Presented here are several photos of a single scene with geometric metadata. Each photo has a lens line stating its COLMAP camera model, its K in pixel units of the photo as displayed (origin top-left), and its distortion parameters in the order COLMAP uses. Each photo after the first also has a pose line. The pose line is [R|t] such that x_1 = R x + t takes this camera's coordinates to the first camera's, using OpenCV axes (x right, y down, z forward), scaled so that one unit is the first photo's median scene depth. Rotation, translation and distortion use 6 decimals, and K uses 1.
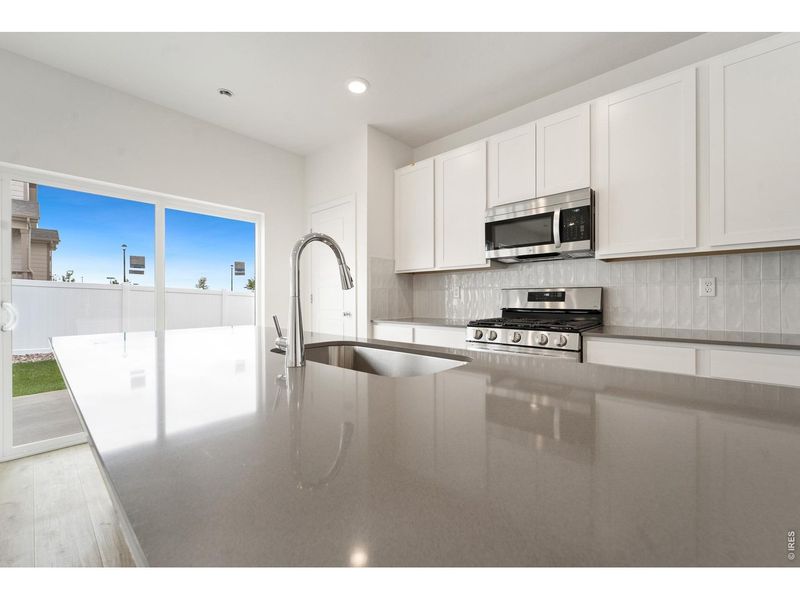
lens RADIAL K [[322.2, 0, 400.0], [0, 322.2, 300.0], [0, 0, 1]] dist [0.000048, 0.000097]
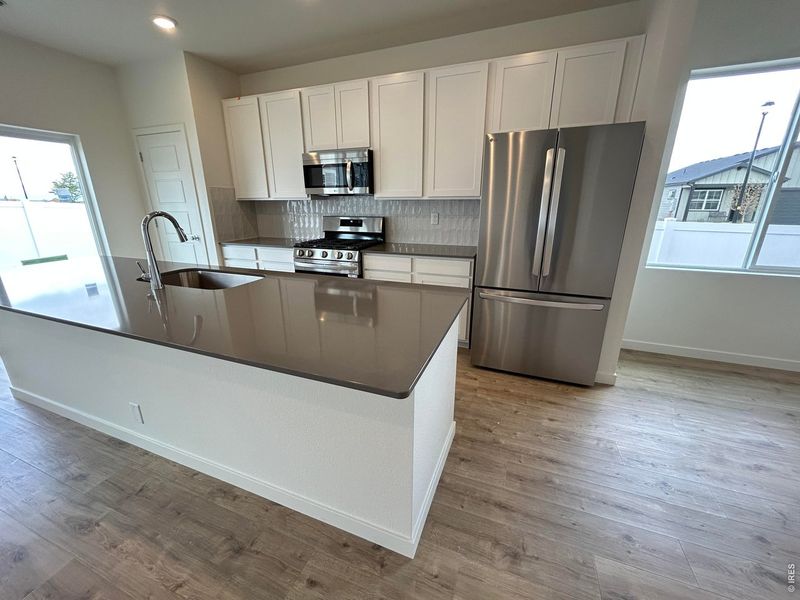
lens RADIAL K [[323.8, 0, 395.1], [0, 323.8, 299.6], [0, 0, 1]] dist [-0.000505, 0.000356]
pose [[0.938018, -0.103560, 0.330753, 0.135808], [0.001938, 0.955868, 0.293791, -0.114766], [-0.346581, -0.274941, 0.896822, -0.478323]]
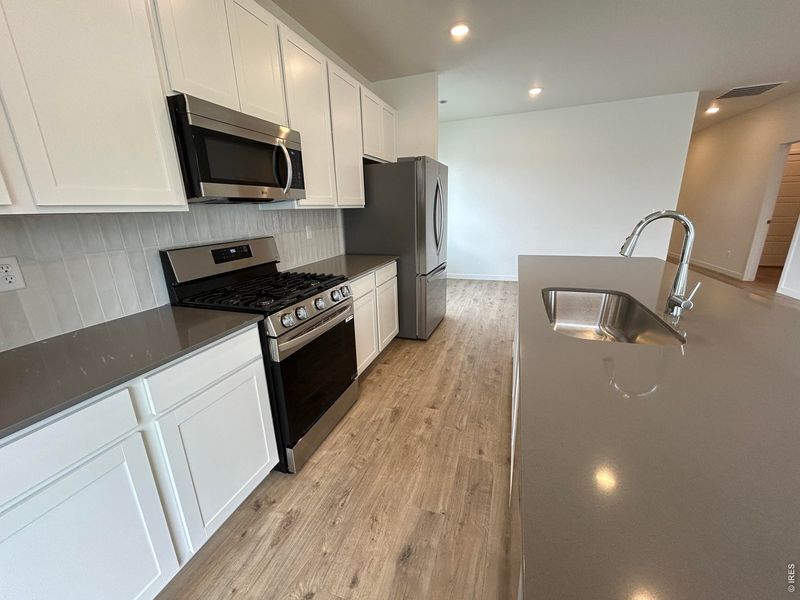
lens RADIAL K [[322.2, 0, 400.0], [0, 322.2, 300.0], [0, 0, 1]] dist [0.000048, 0.000097]
pose [[-0.383708, -0.238517, 0.892120, -0.425983], [0.030898, 0.962211, 0.270546, -0.105216], [-0.922938, 0.131375, -0.361838, 0.999933]]
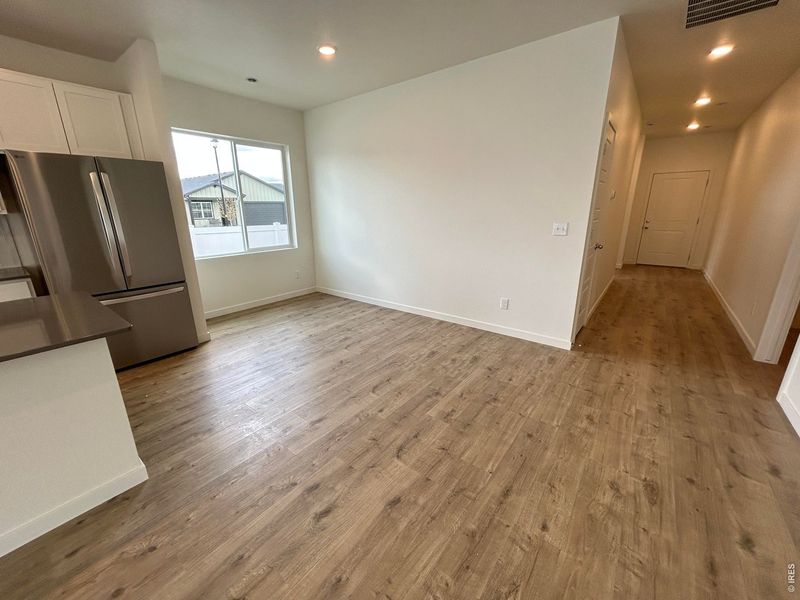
lens RADIAL K [[323.8, 0, 395.1], [0, 323.8, 299.6], [0, 0, 1]] dist [-0.000505, 0.000356]
pose [[-0.049278, -0.273464, 0.960619, -0.327891], [0.009901, 0.961607, 0.274253, -0.129394], [-0.998736, 0.023025, -0.044679, -0.660111]]
